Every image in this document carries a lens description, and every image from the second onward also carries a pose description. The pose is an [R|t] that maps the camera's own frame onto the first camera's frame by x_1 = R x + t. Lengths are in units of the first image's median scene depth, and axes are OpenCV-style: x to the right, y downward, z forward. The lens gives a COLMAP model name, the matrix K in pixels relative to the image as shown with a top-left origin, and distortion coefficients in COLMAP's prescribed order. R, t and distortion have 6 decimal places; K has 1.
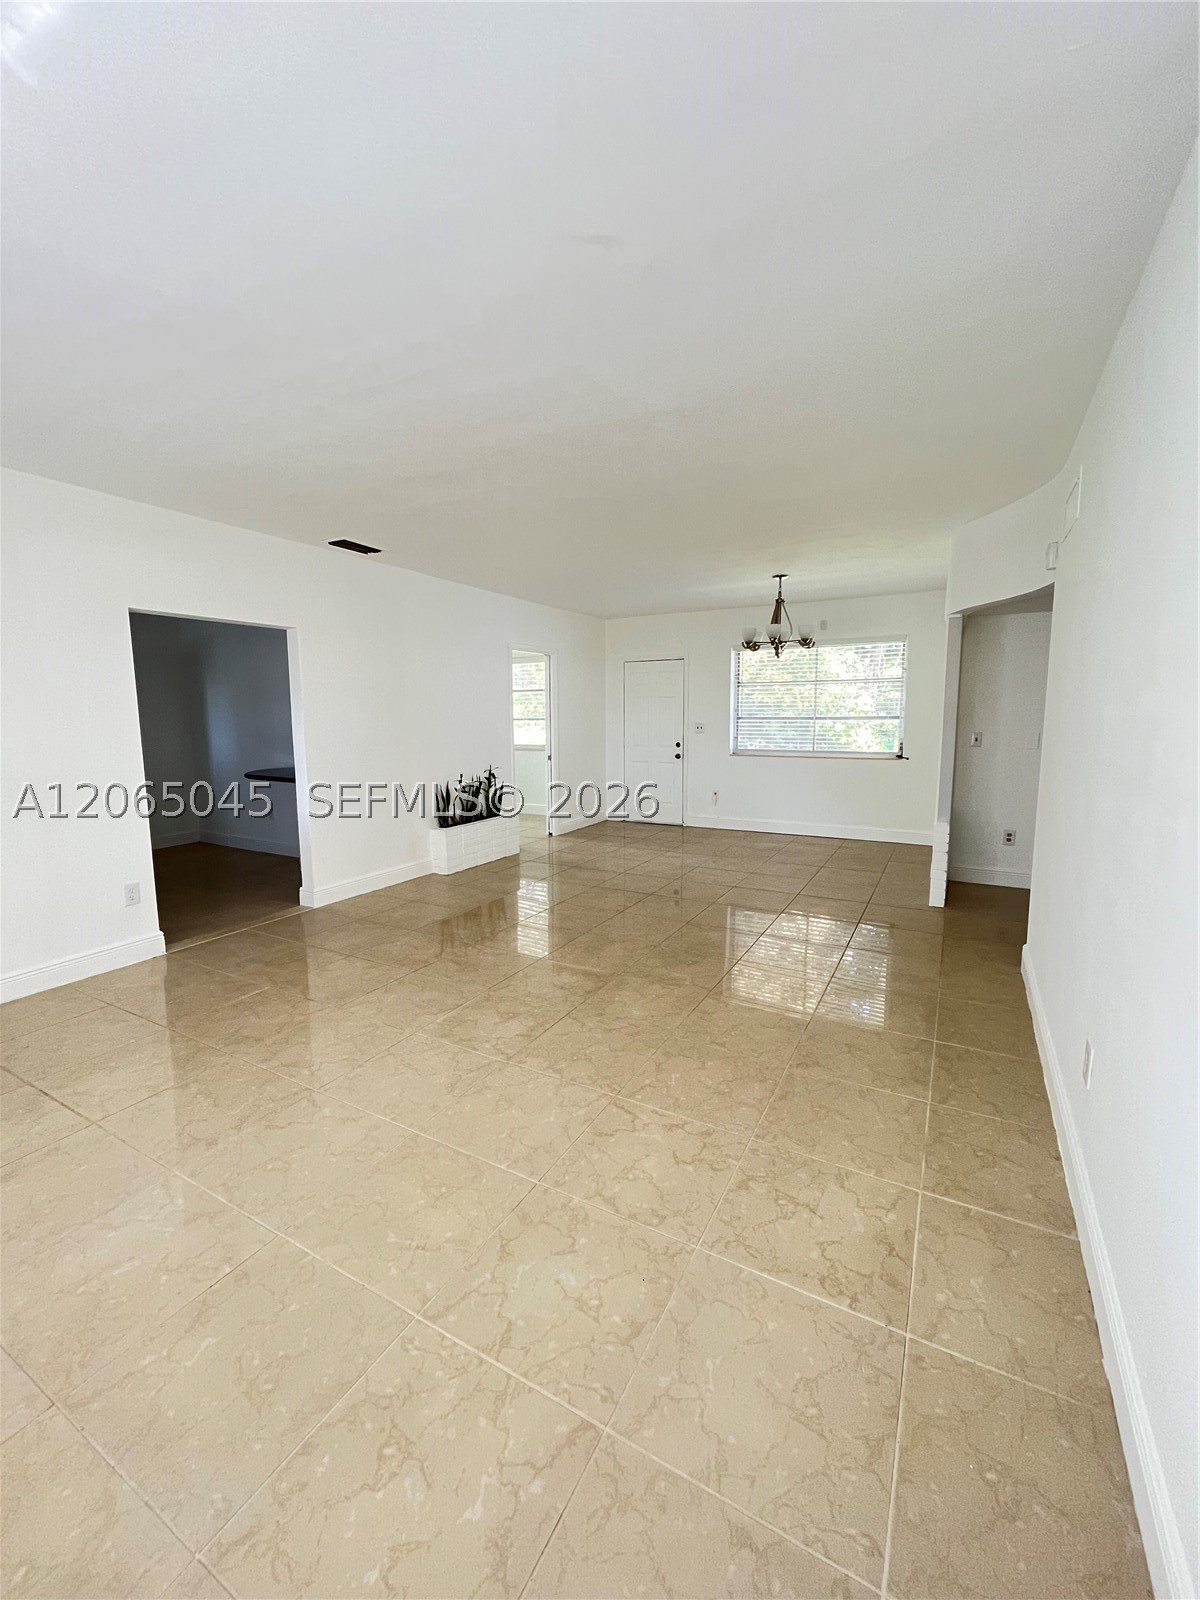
lens RADIAL K [[651.3, 0, 598.3], [0, 651.3, 796.0], [0, 0, 1]] dist [-0.001934, -0.001003]
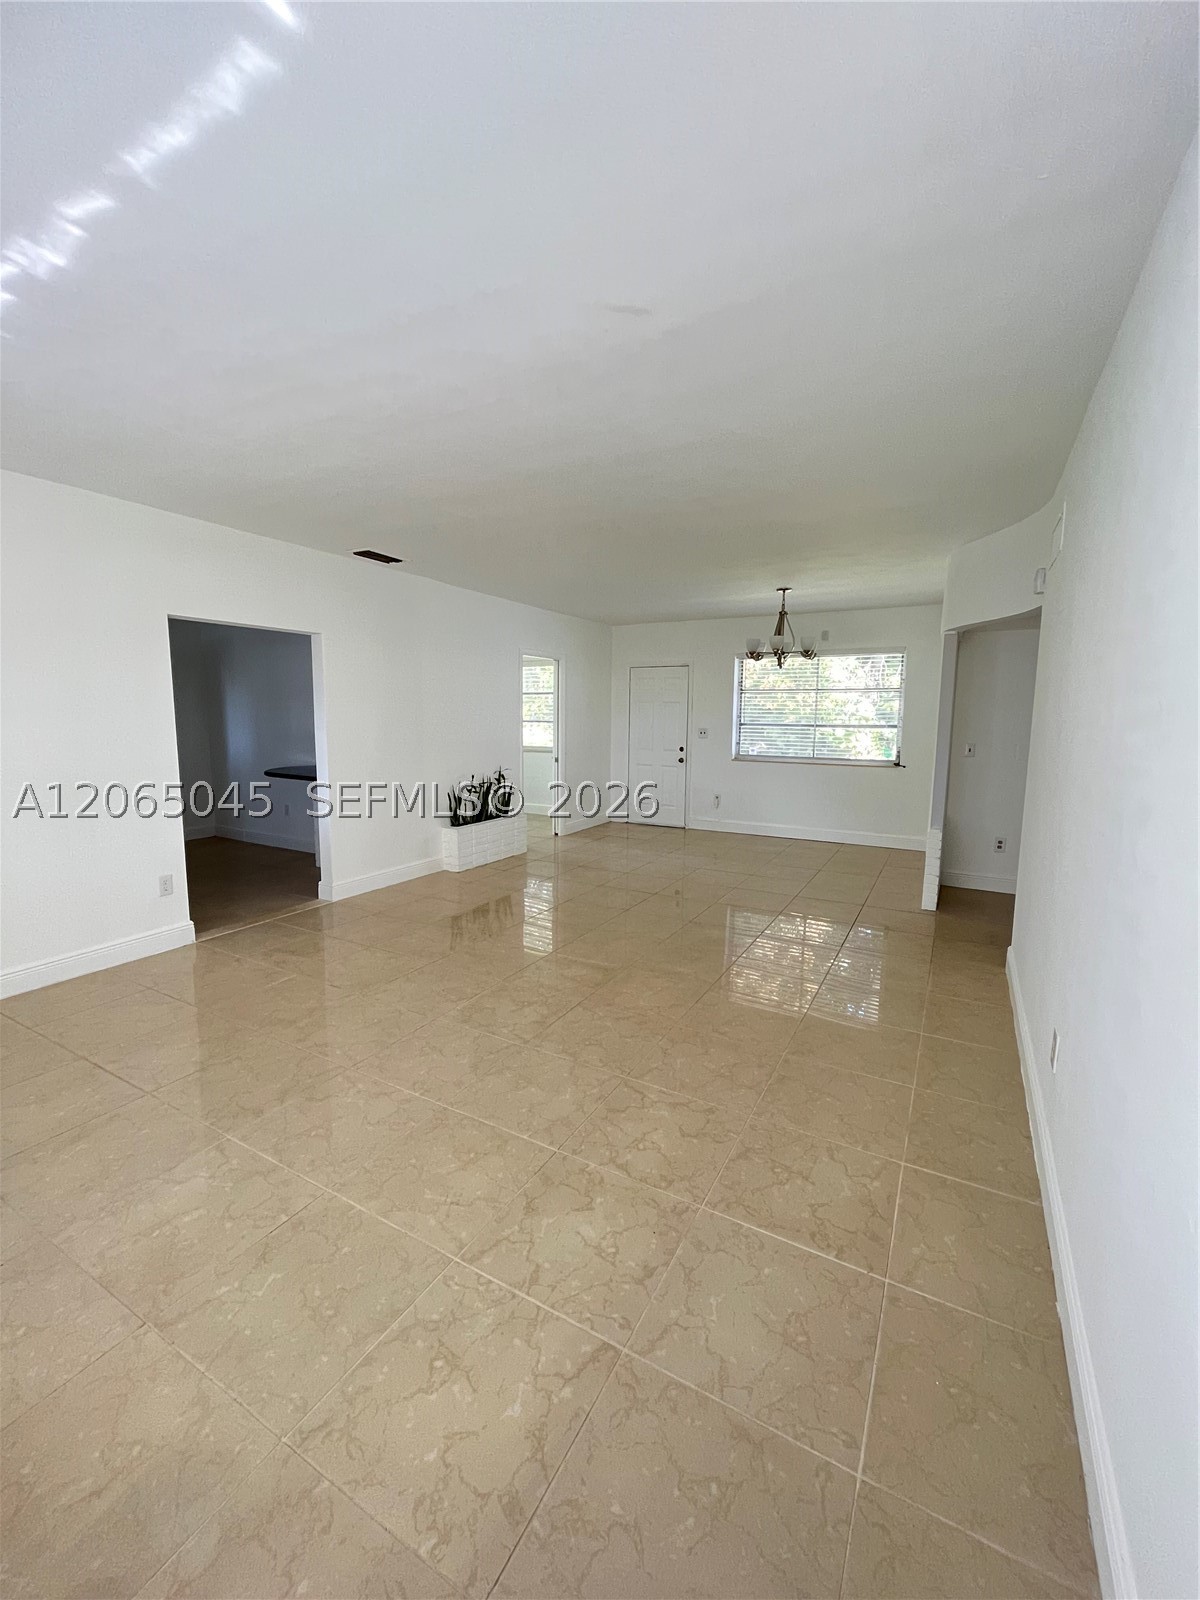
lens RADIAL K [[651.3, 0, 598.3], [0, 651.3, 796.0], [0, 0, 1]] dist [-0.001934, -0.001003]
pose [[0.999869, 0.016179, 0.000655, -0.031188], [-0.016179, 0.999869, -0.000447, -0.008382], [-0.000663, 0.000437, 1.000000, -0.098939]]
